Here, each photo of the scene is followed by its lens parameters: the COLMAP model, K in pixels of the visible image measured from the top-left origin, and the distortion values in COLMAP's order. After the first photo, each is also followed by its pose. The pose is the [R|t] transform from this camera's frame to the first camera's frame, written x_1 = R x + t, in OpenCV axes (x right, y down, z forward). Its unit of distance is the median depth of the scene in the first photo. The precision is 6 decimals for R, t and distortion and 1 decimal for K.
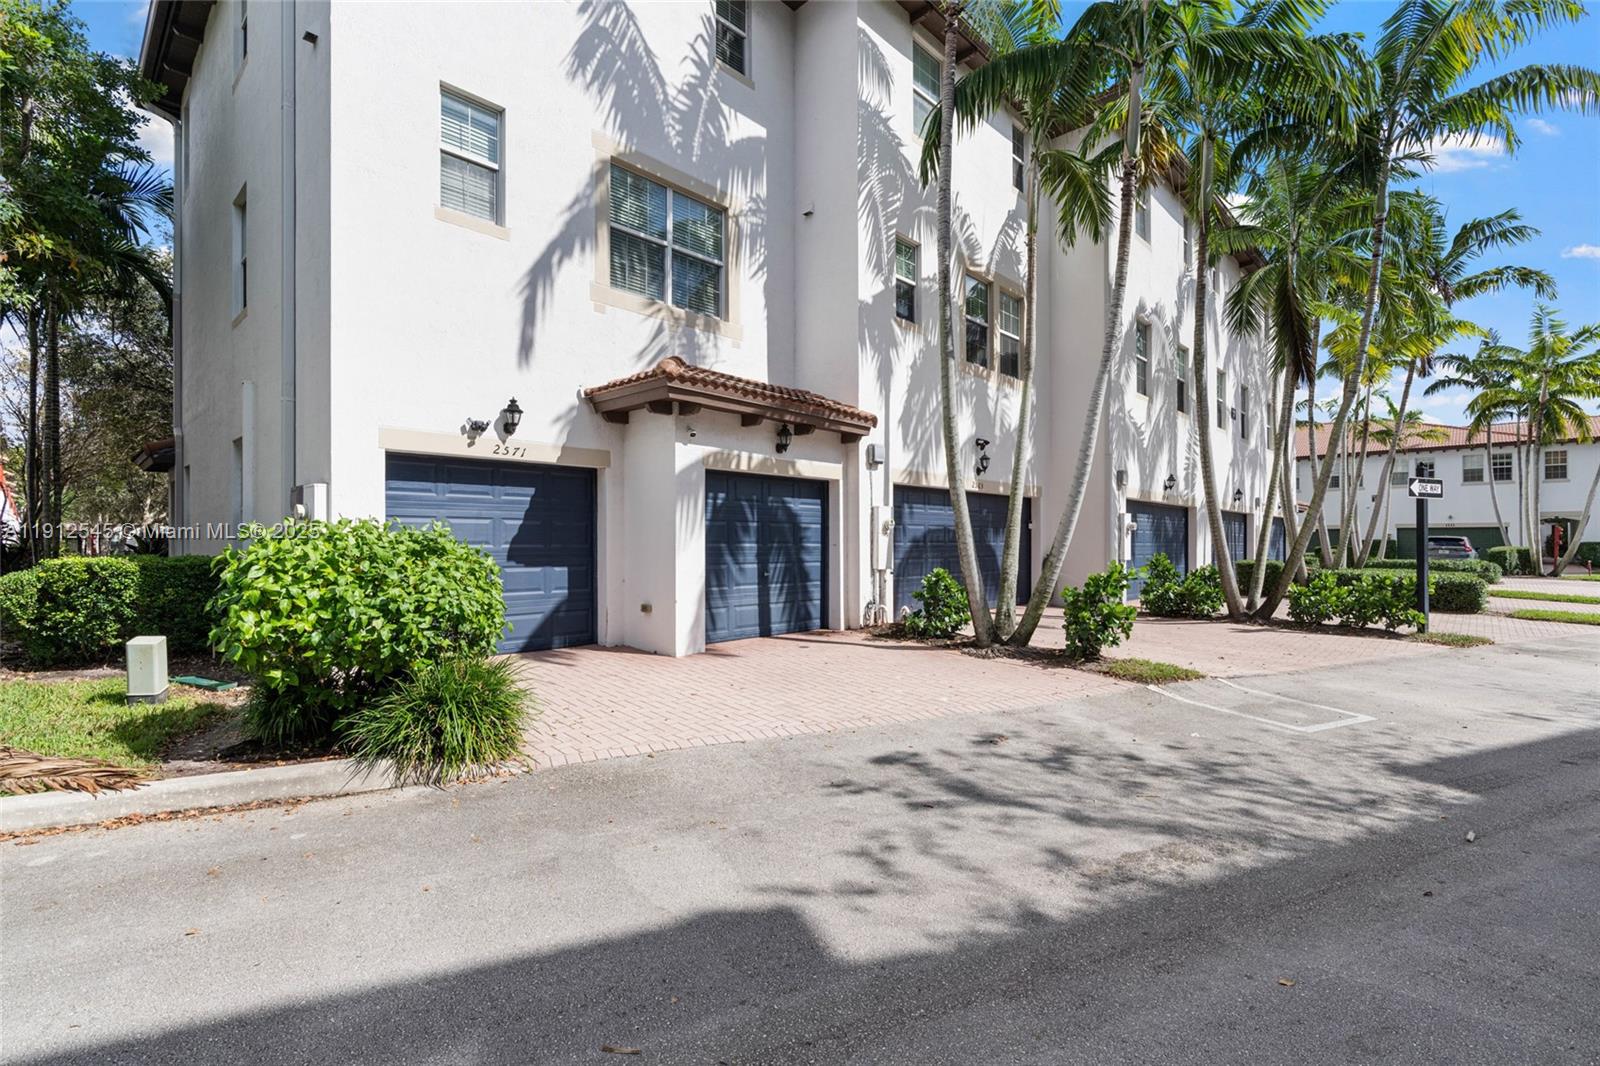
lens RADIAL K [[735.1, 0, 802.1], [0, 735.1, 548.5], [0, 0, 1]] dist [-0.022766, 0.000112]
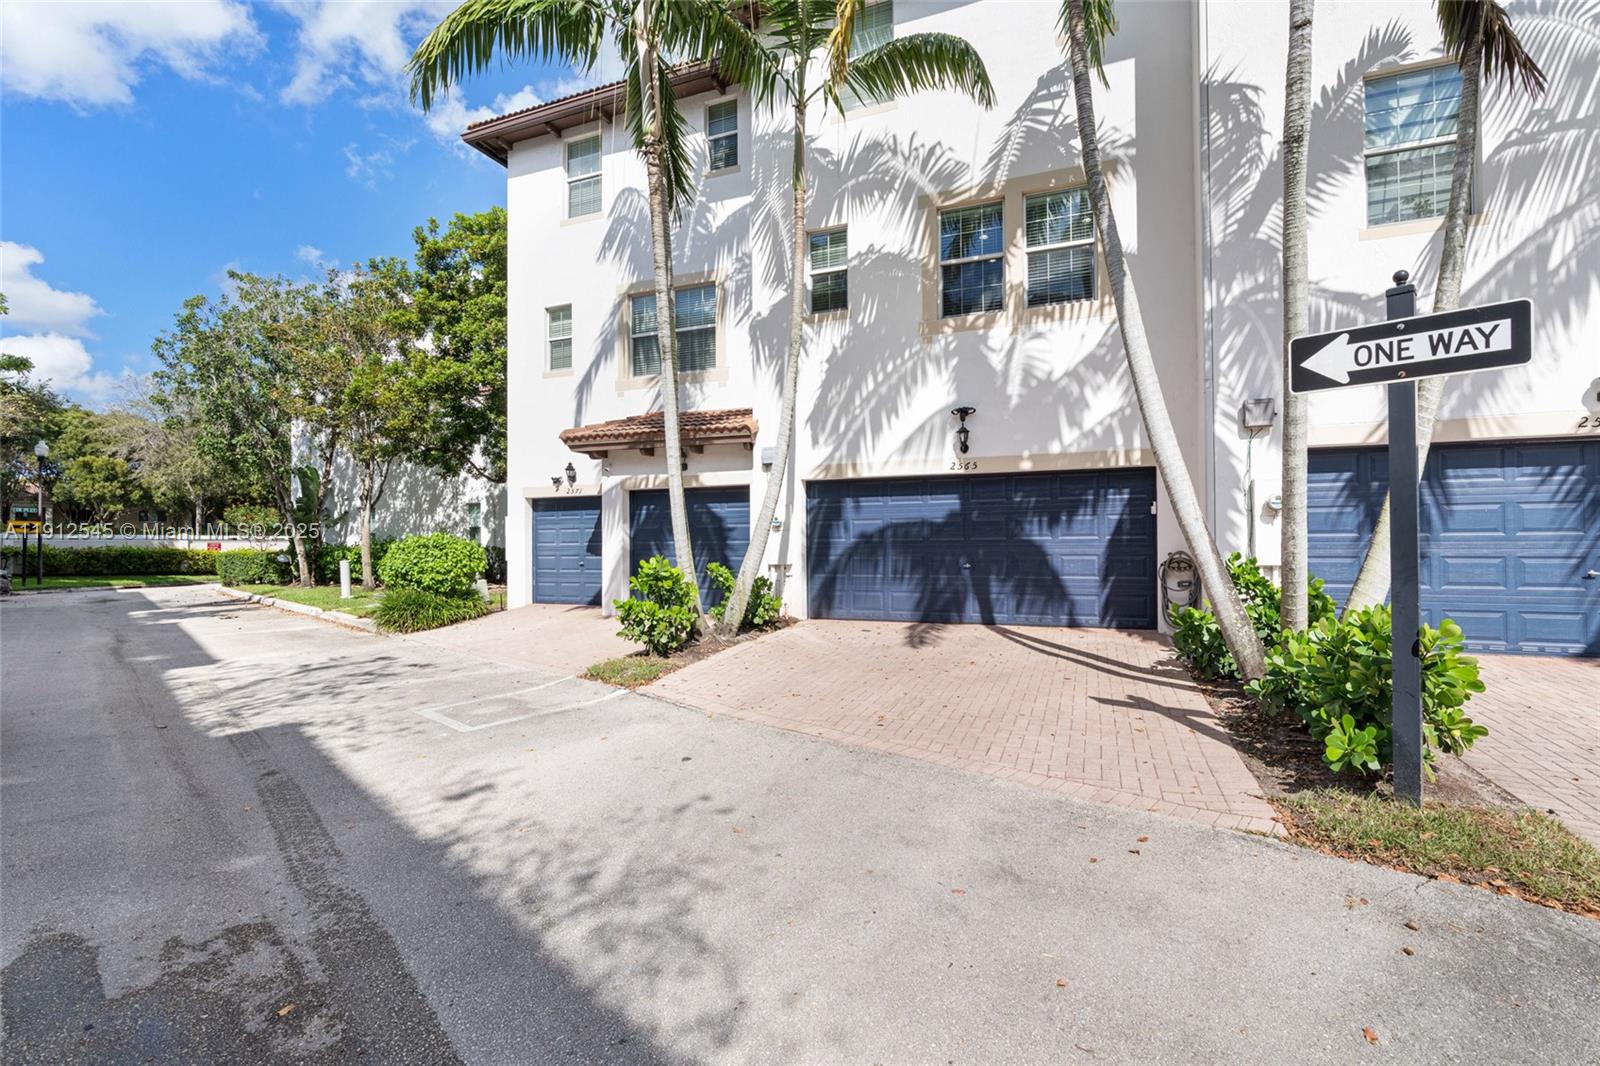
lens RADIAL K [[735.1, 0, 802.1], [0, 735.1, 548.5], [0, 0, 1]] dist [-0.022766, 0.000112]
pose [[0.351004, 0.004509, -0.936363, 1.111455], [0.000456, 0.999987, 0.004987, 0.000358], [0.936374, -0.002177, 0.350998, 0.657362]]
